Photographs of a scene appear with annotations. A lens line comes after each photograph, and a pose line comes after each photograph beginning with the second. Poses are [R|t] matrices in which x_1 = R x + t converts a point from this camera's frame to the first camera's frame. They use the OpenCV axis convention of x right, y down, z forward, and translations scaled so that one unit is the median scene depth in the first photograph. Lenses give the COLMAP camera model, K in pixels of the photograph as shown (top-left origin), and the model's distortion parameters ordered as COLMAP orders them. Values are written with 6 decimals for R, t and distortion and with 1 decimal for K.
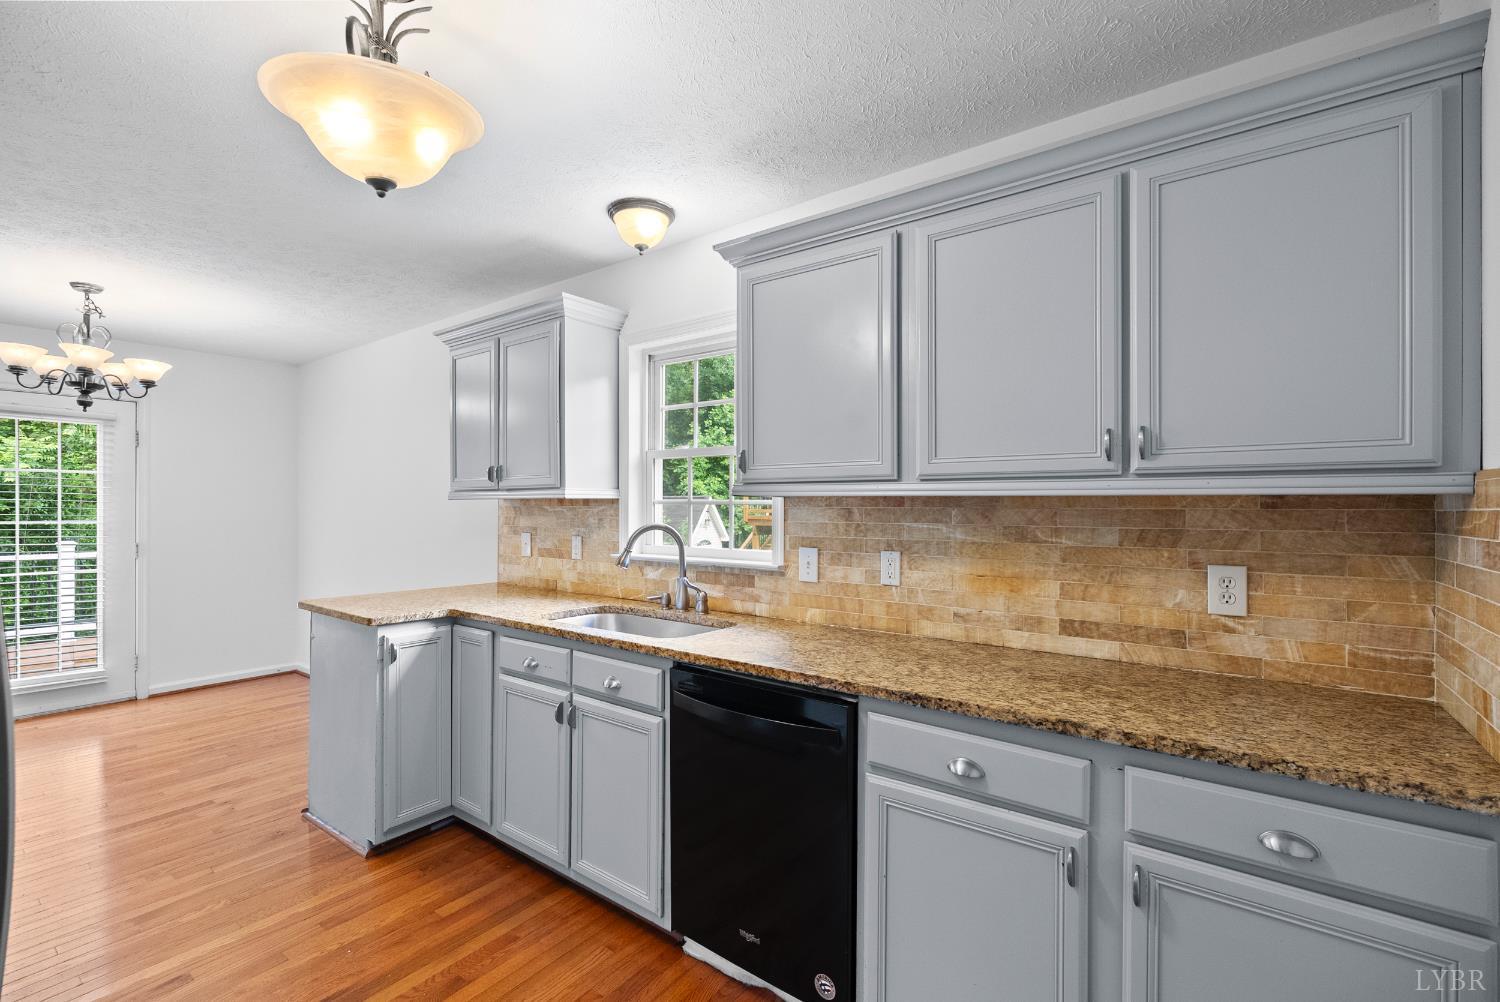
lens RADIAL K [[658.3, 0, 747.2], [0, 658.3, 504.3], [0, 0, 1]] dist [-0.002037, 0.000323]
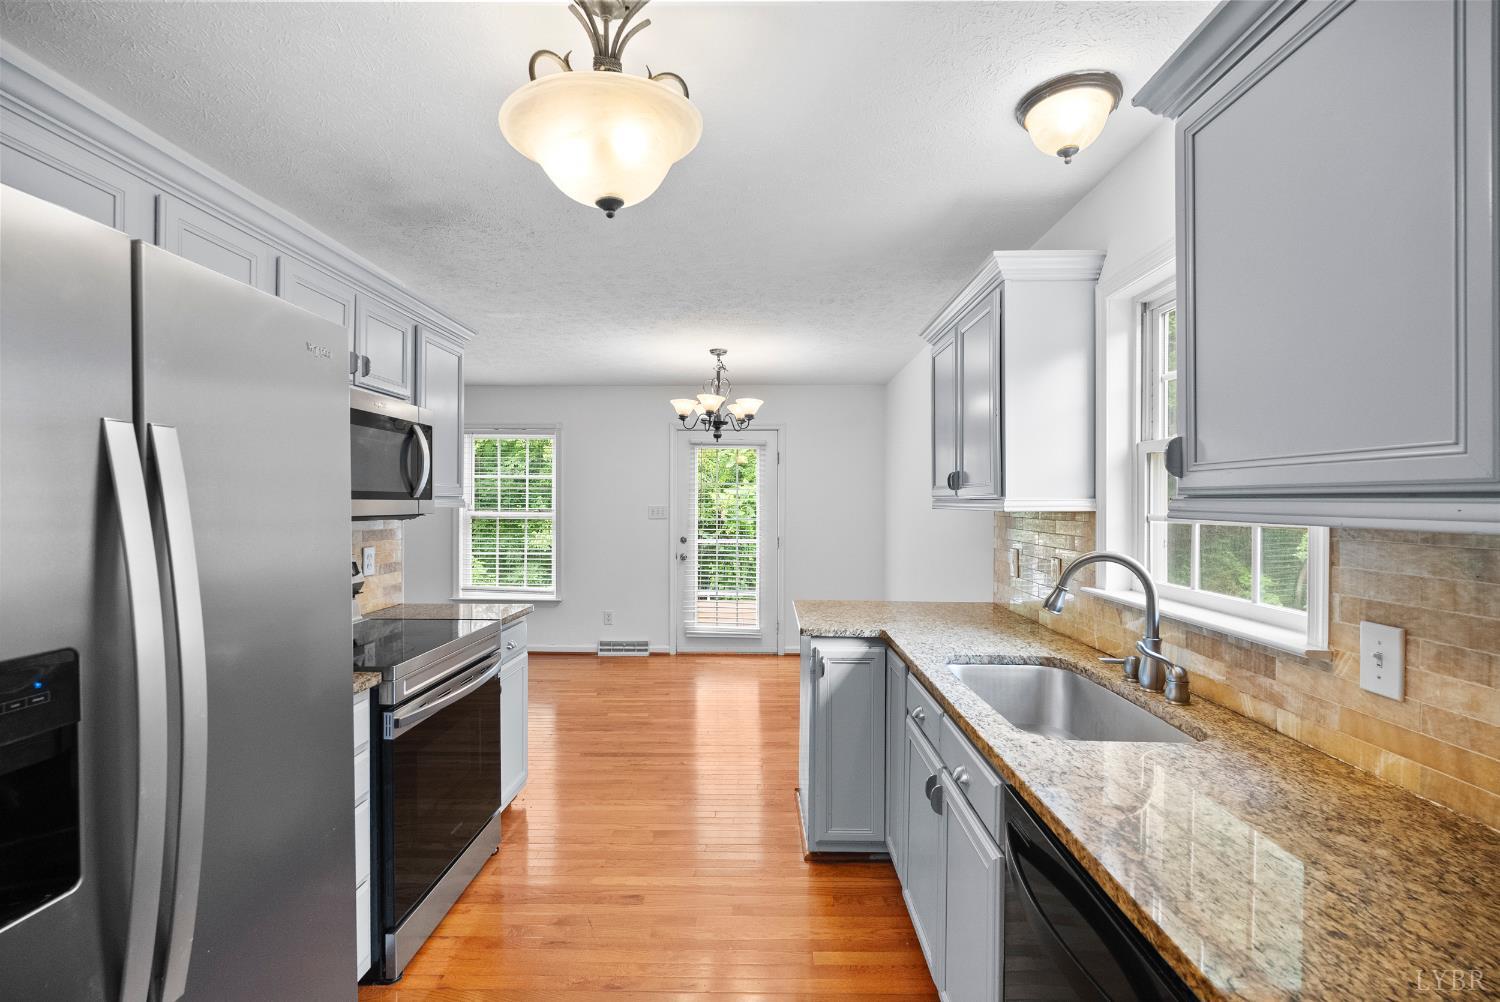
lens RADIAL K [[658.3, 0, 756.8], [0, 658.3, 503.9], [0, 0, 1]] dist [-0.002037, 0.000323]
pose [[0.593186, 0.004697, -0.805052, 0.211973], [-0.001385, 0.999987, 0.004814, -0.025448], [0.805064, -0.001740, 0.593185, 0.342165]]
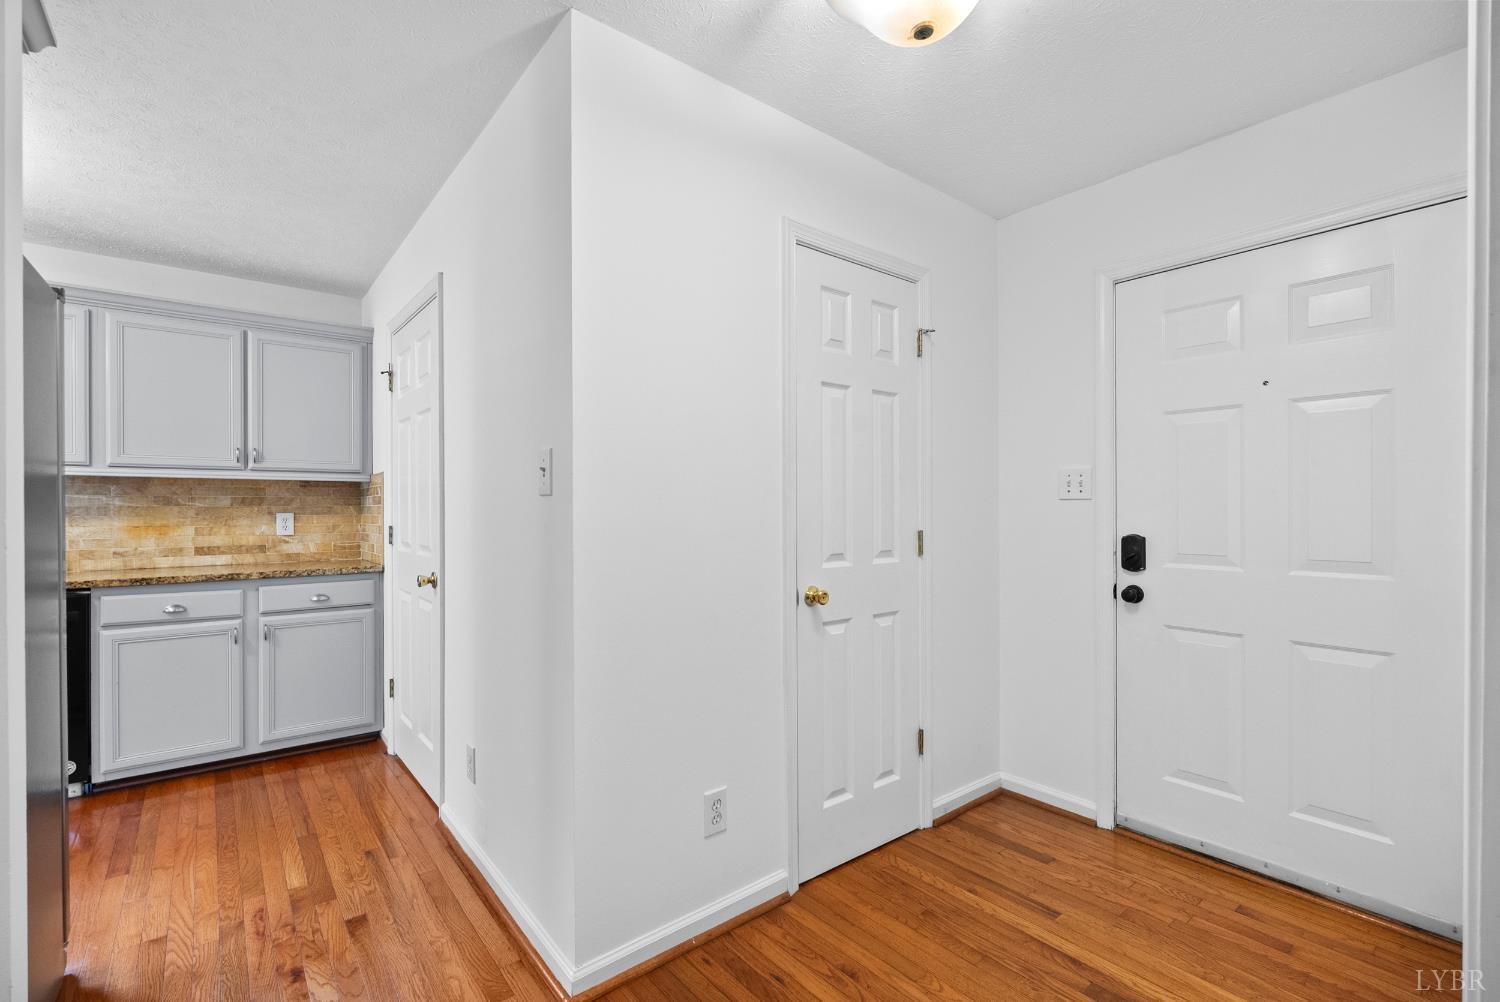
lens RADIAL K [[658.3, 0, 747.3], [0, 658.3, 505.8], [0, 0, 1]] dist [-0.002037, 0.000323]
pose [[0.240070, -0.005197, 0.970742, -0.889766], [-0.001731, 0.999982, 0.005782, 0.046462], [-0.970754, -0.003068, 0.240057, -0.885321]]
